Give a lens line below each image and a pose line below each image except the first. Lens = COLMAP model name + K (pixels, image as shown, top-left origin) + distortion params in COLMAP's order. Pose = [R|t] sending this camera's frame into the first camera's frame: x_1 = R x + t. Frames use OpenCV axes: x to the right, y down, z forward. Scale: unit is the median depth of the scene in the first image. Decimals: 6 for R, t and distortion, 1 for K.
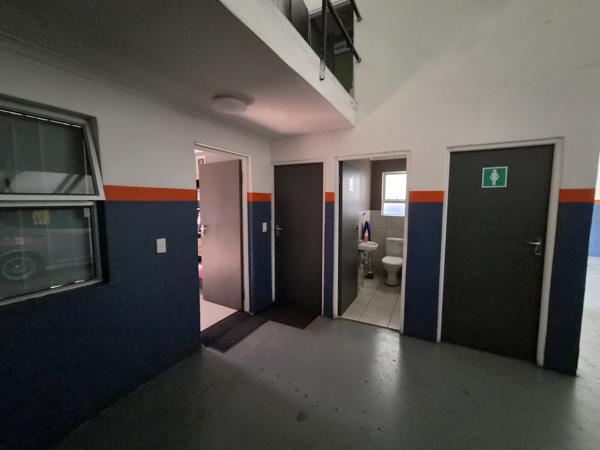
lens RADIAL K [[244.2, 0, 305.0], [0, 244.2, 222.9], [0, 0, 1]] dist [0.001036, -0.000132]
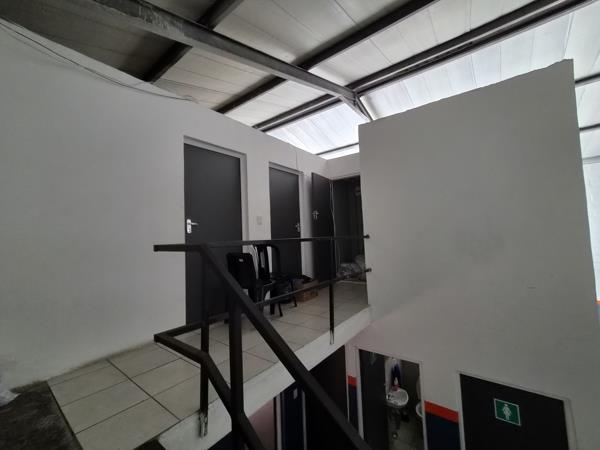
lens RADIAL K [[244.2, 0, 305.0], [0, 244.2, 222.9], [0, 0, 1]] dist [0.001036, -0.000132]
pose [[0.985386, -0.049650, -0.162939, 0.129374], [0.026072, 0.989267, -0.143777, -0.801648], [0.168329, 0.137428, 0.976104, -0.252392]]
